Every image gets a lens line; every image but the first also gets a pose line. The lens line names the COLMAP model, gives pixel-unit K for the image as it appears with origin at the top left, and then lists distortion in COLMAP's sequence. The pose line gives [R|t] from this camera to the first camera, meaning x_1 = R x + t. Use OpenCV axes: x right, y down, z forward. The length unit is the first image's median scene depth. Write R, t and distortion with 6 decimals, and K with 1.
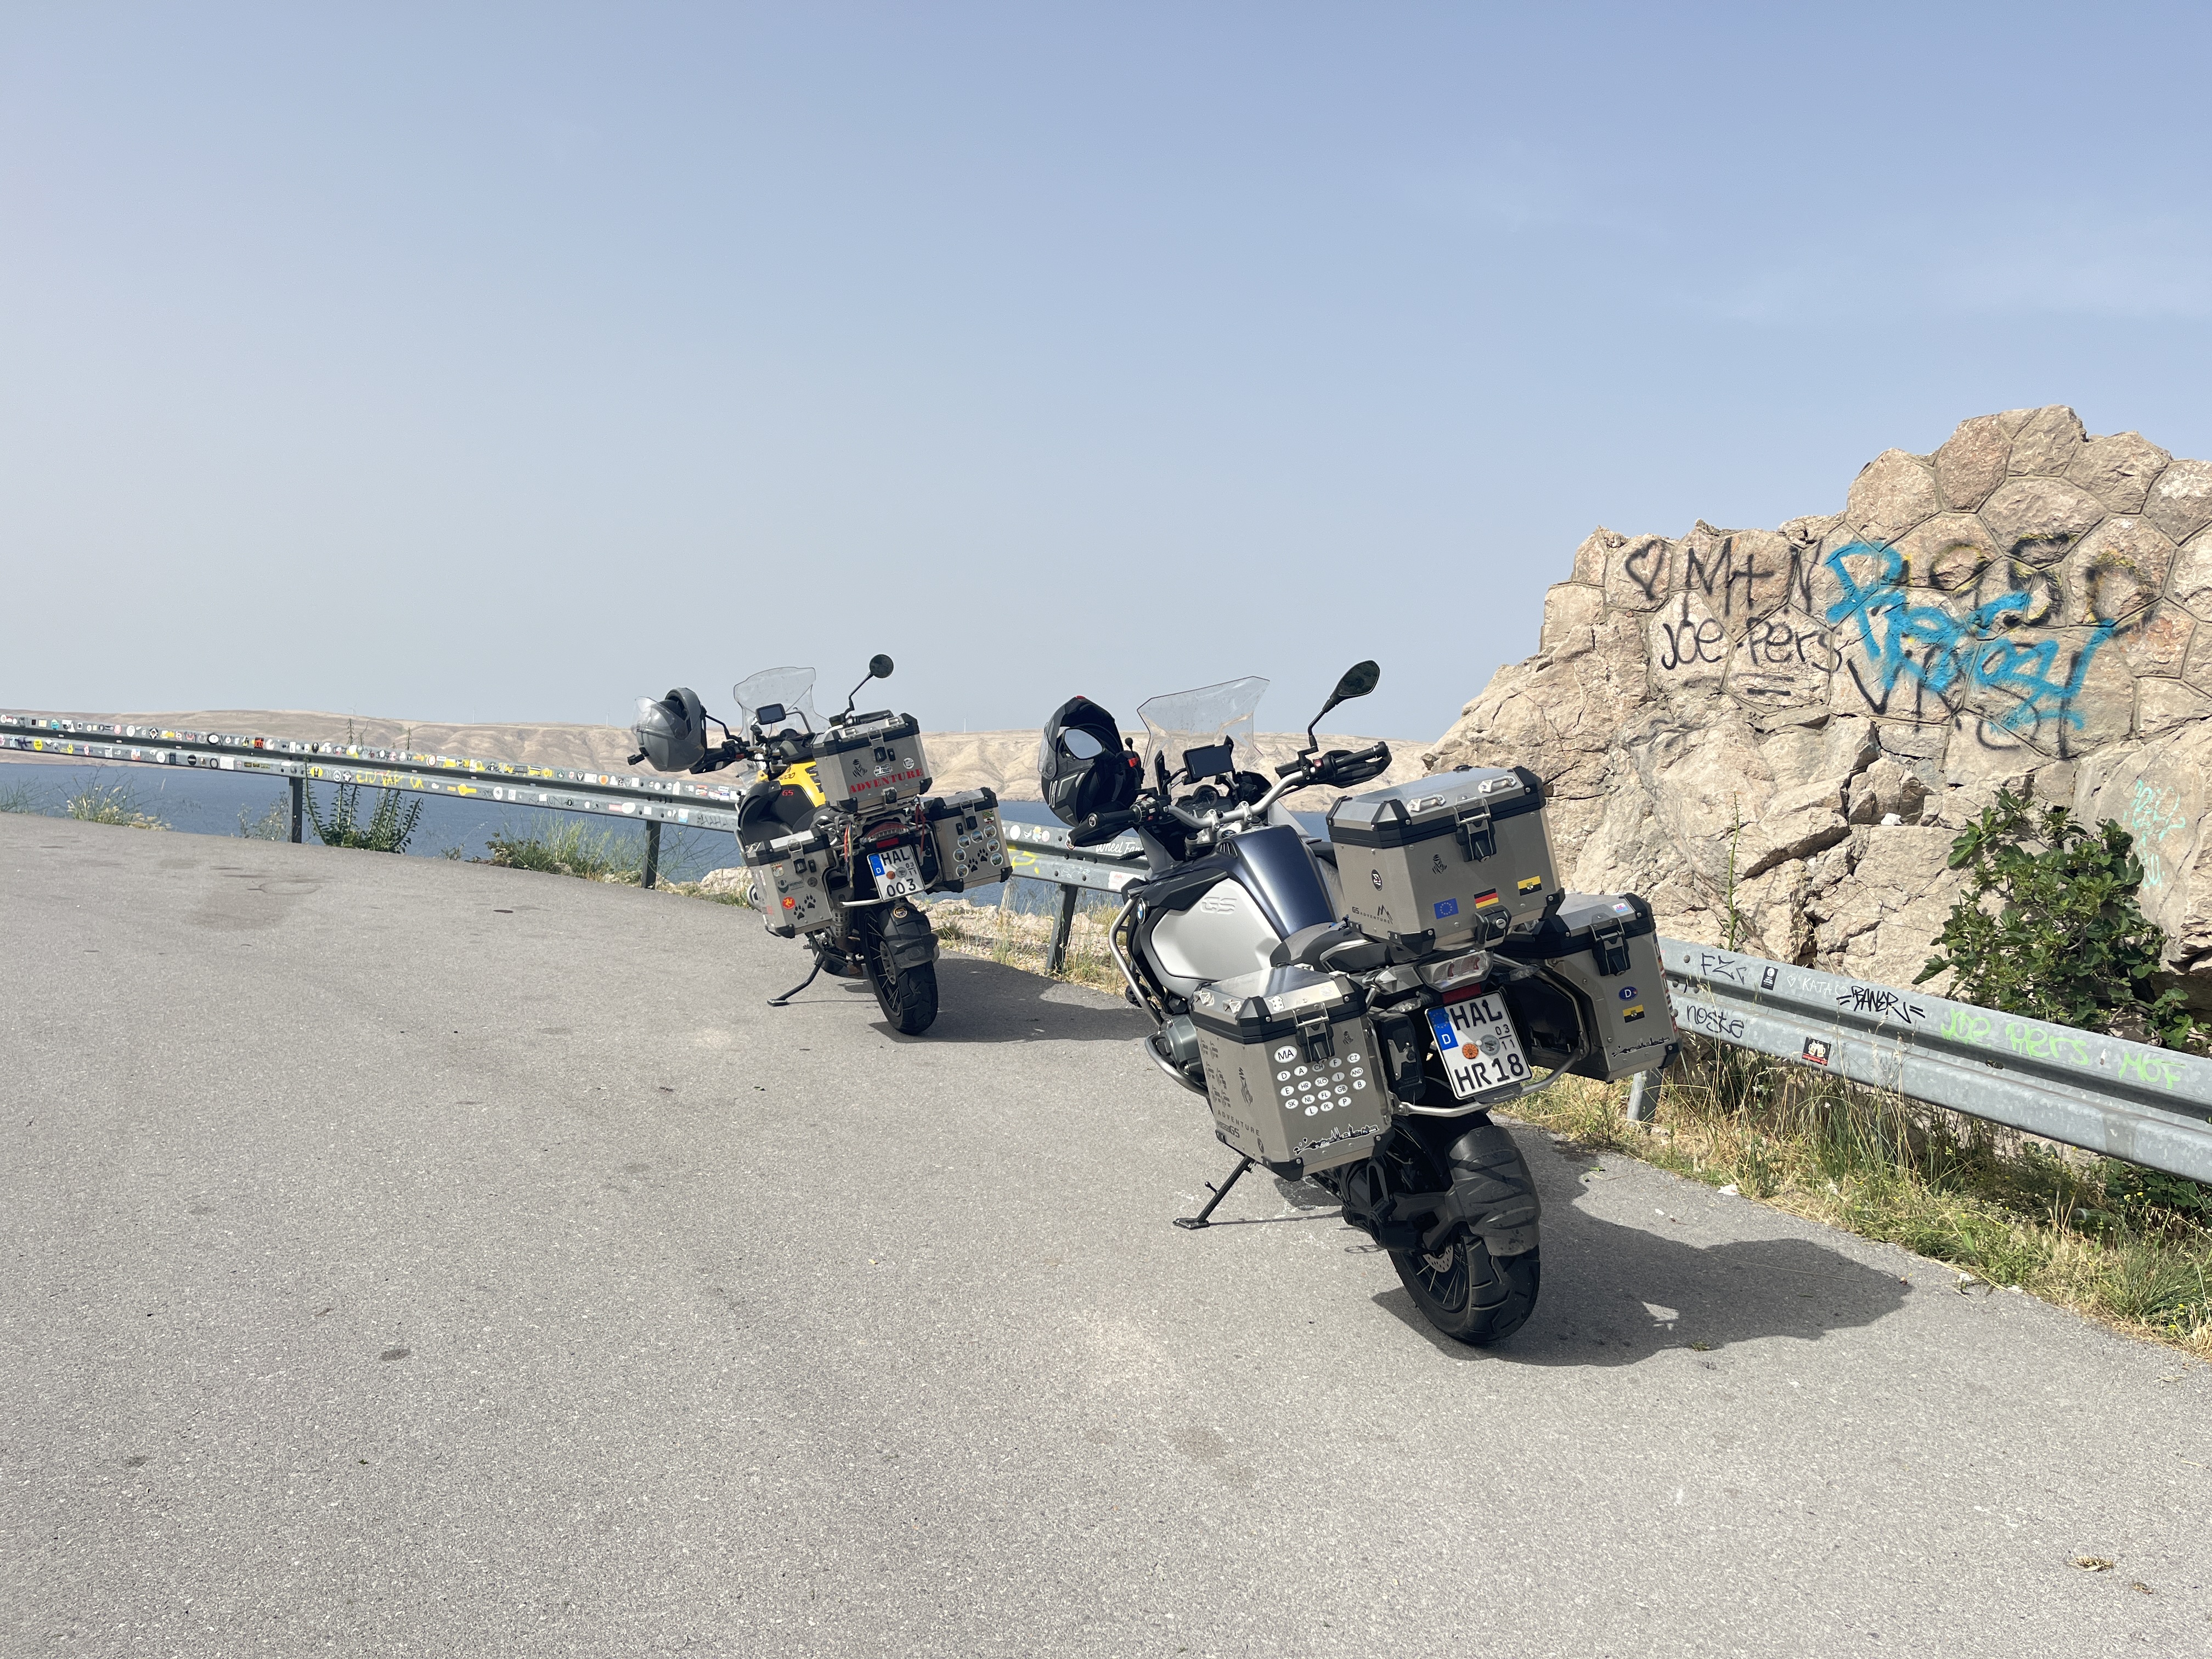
lens RADIAL K [[1714.4, 0, 1091.9], [0, 1714.4, 843.3], [0, 0, 1]] dist [0.063151, -0.088187]
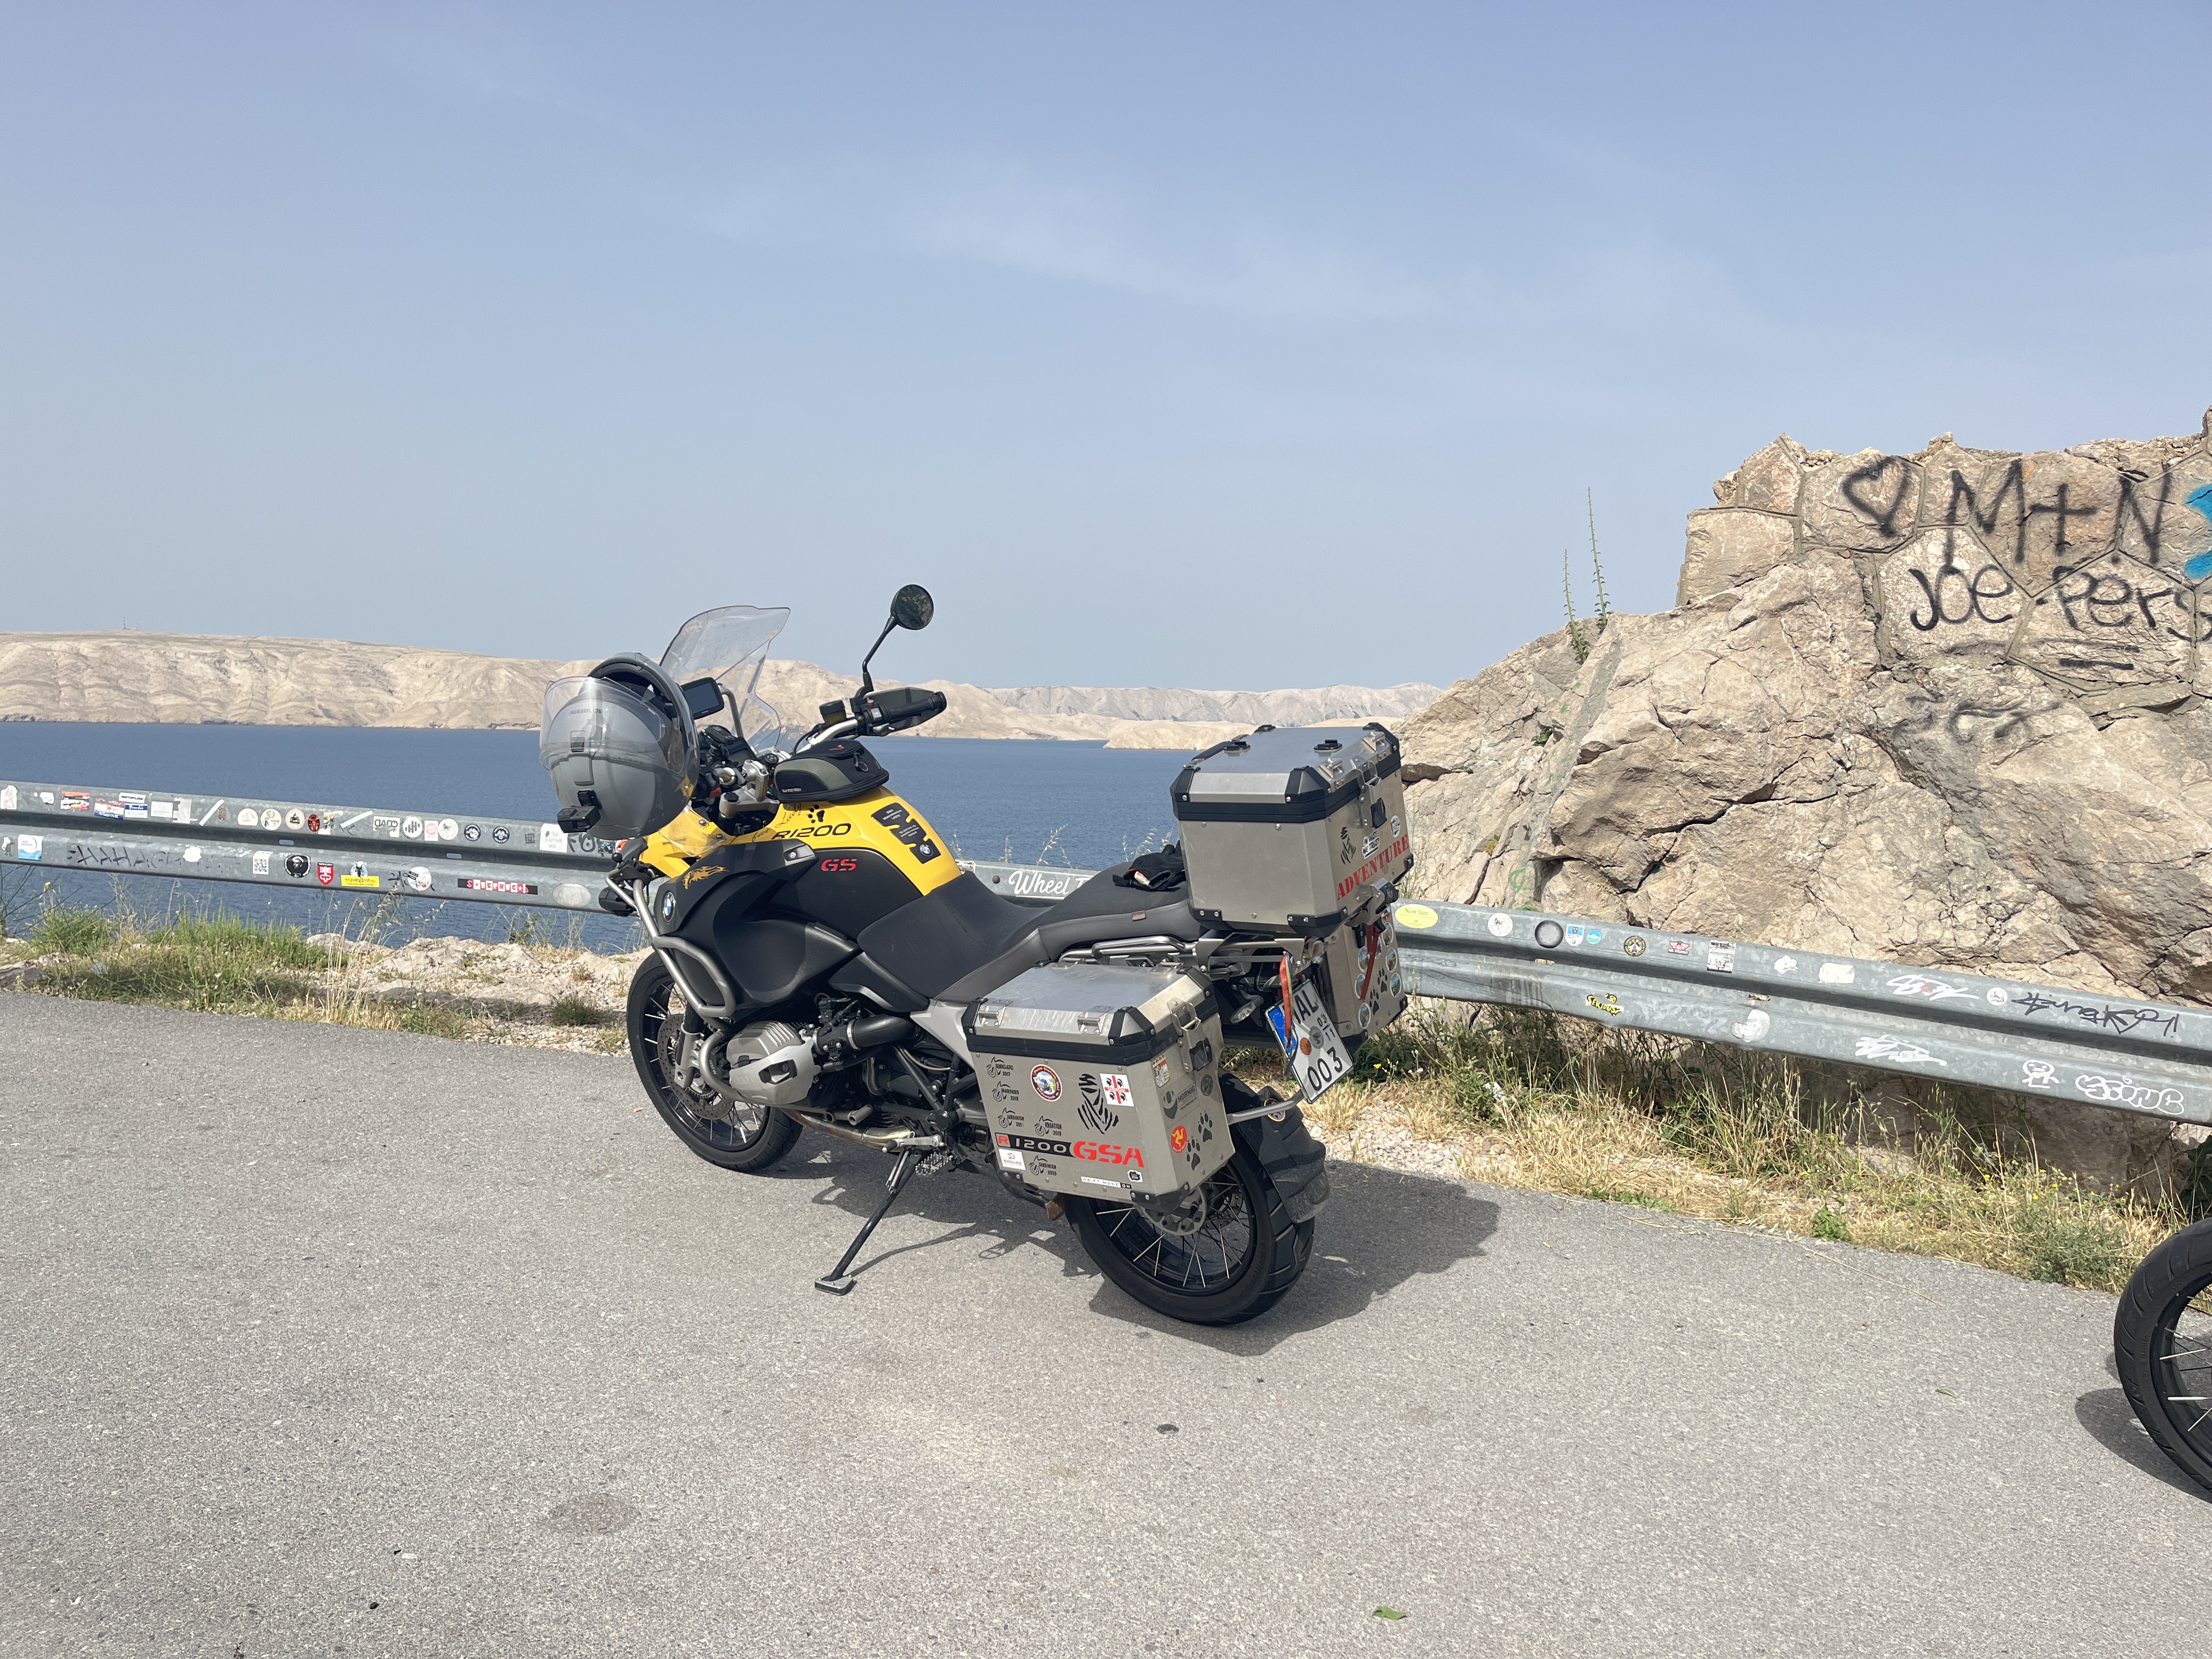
lens RADIAL K [[1714.4, 0, 1101.0], [0, 1714.4, 844.8], [0, 0, 1]] dist [0.063151, -0.088187]
pose [[0.846671, -0.058476, 0.528894, -0.425371], [0.030299, 0.997629, 0.061797, -0.071962], [-0.531253, -0.036297, 0.846435, 0.606653]]
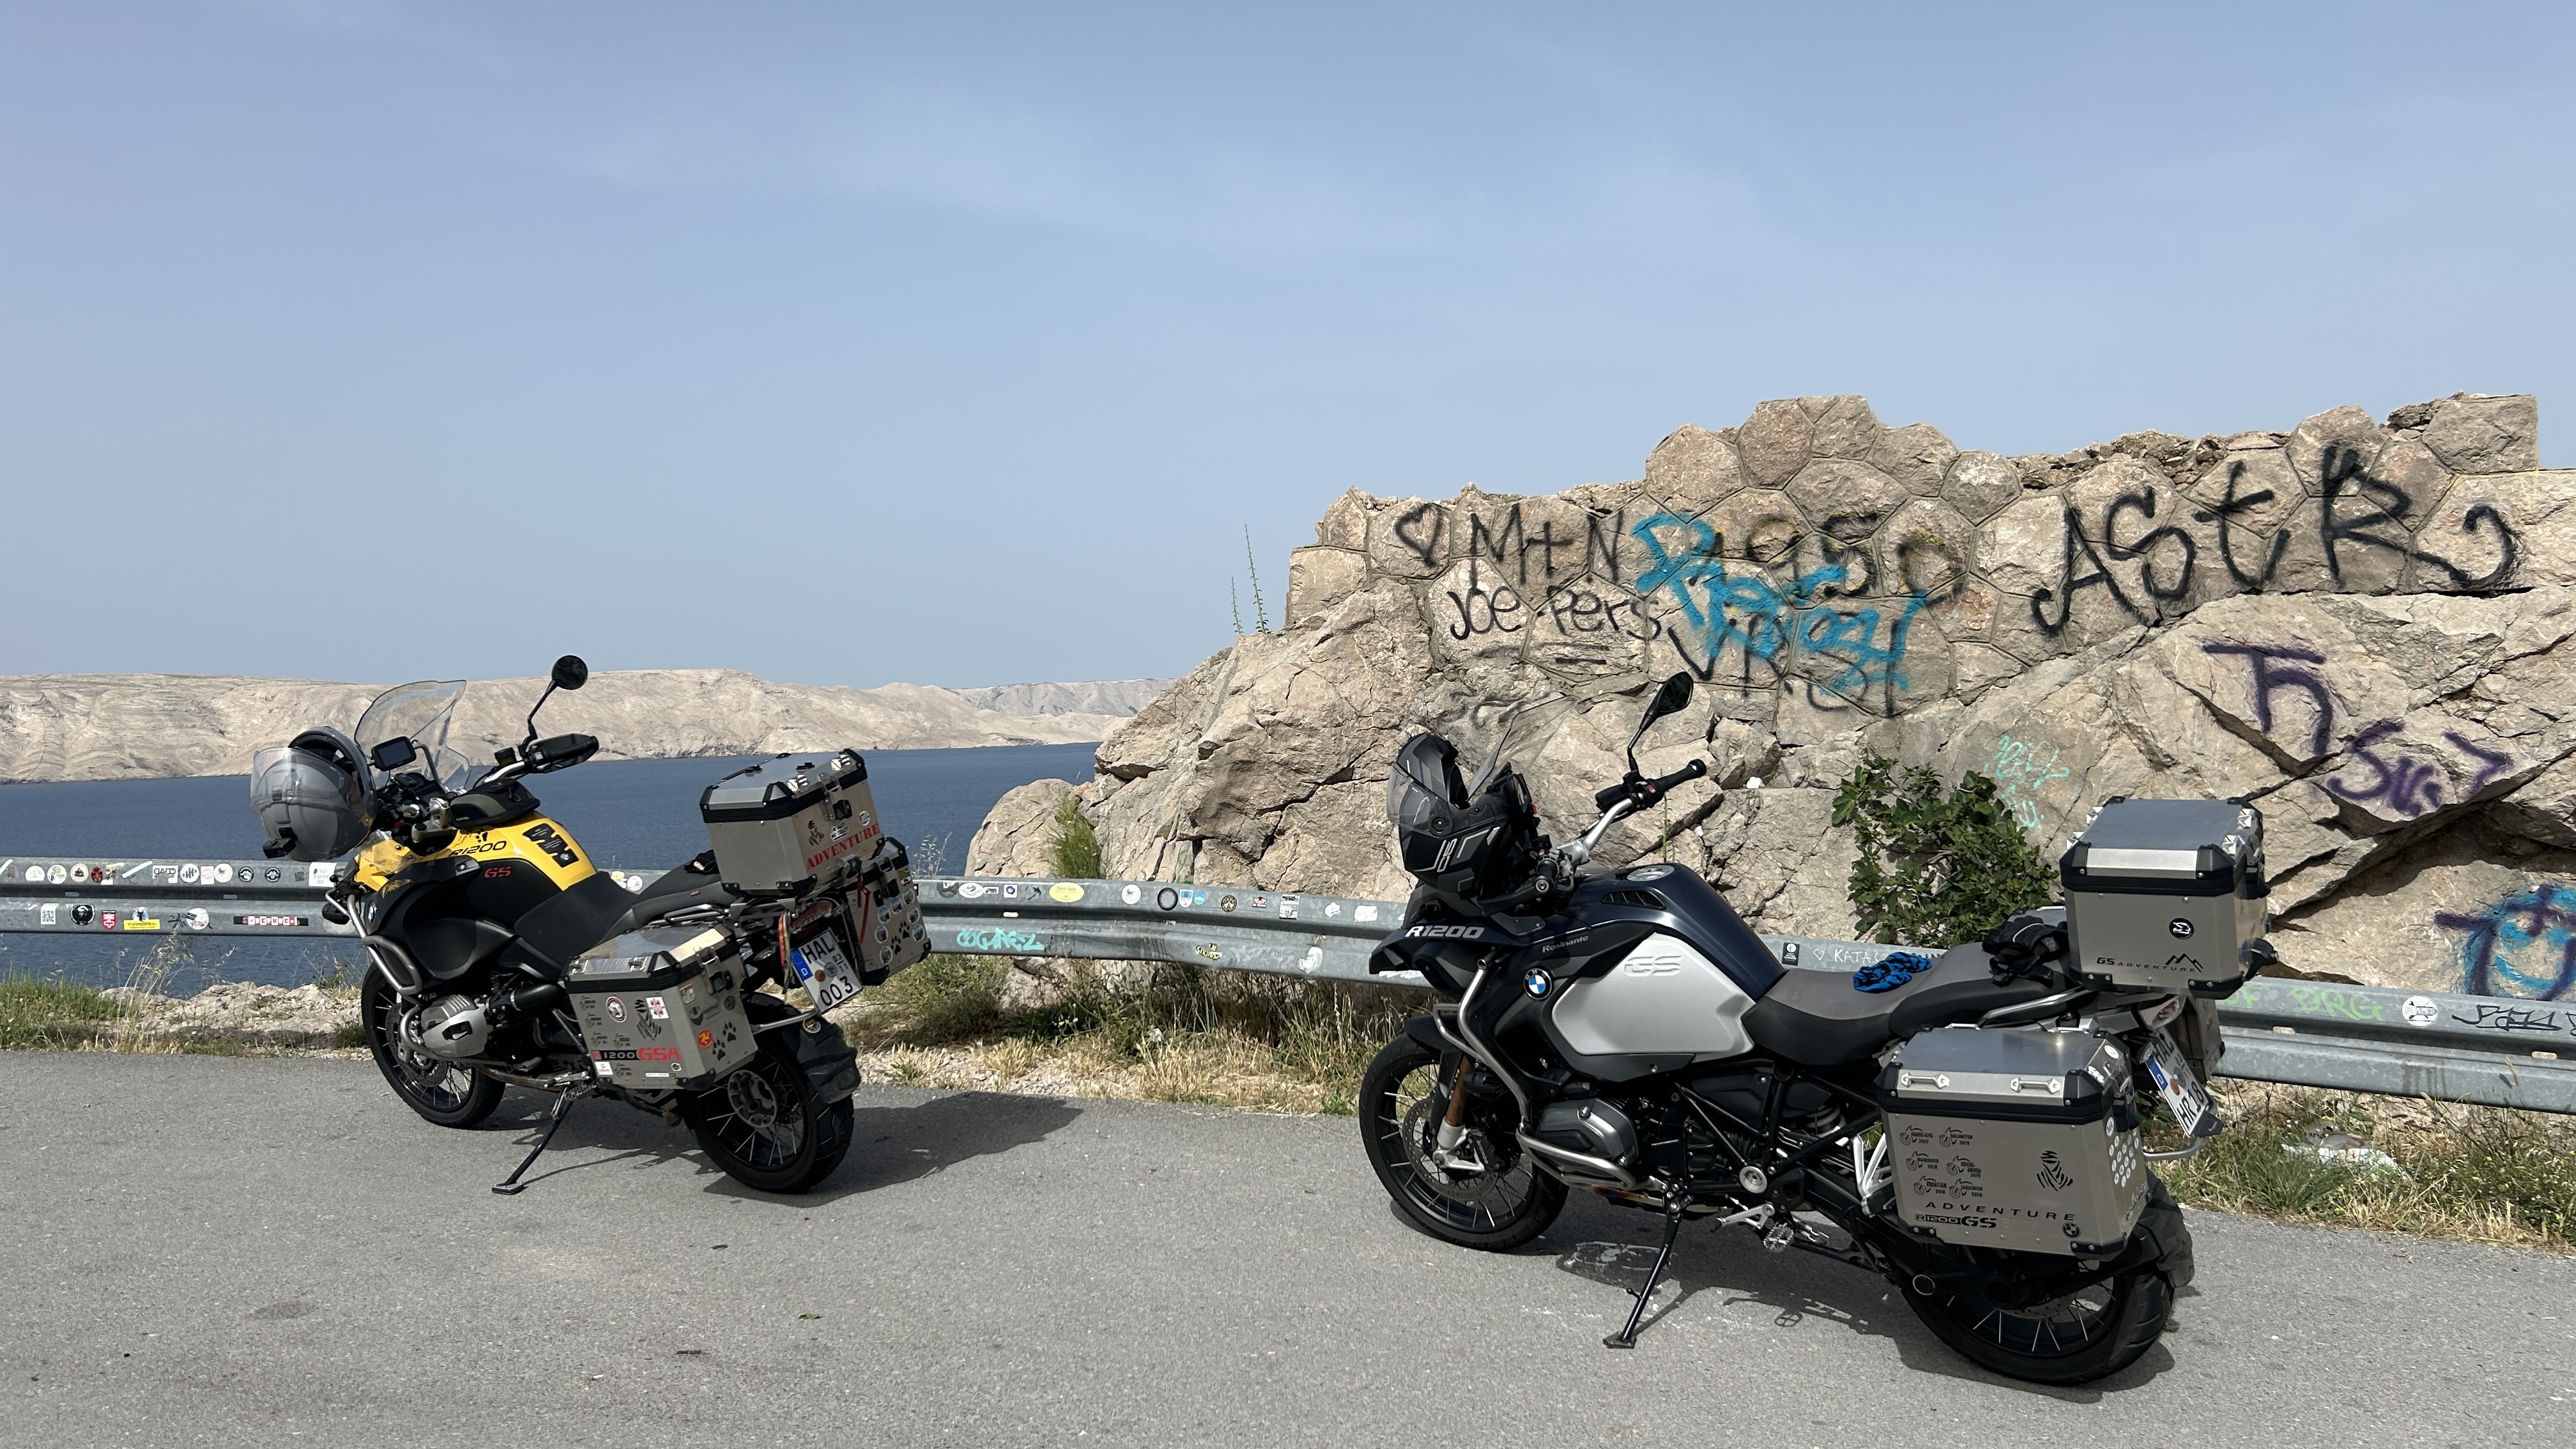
lens RADIAL K [[1983.6, 0, 1318.8], [0, 1983.6, 734.0], [0, 0, 1]] dist [0.037608, -0.053075]
pose [[0.778787, -0.069336, 0.623445, -0.461631], [0.083862, 0.996459, 0.006063, -0.068831], [-0.621657, 0.047562, 0.781844, 0.216858]]
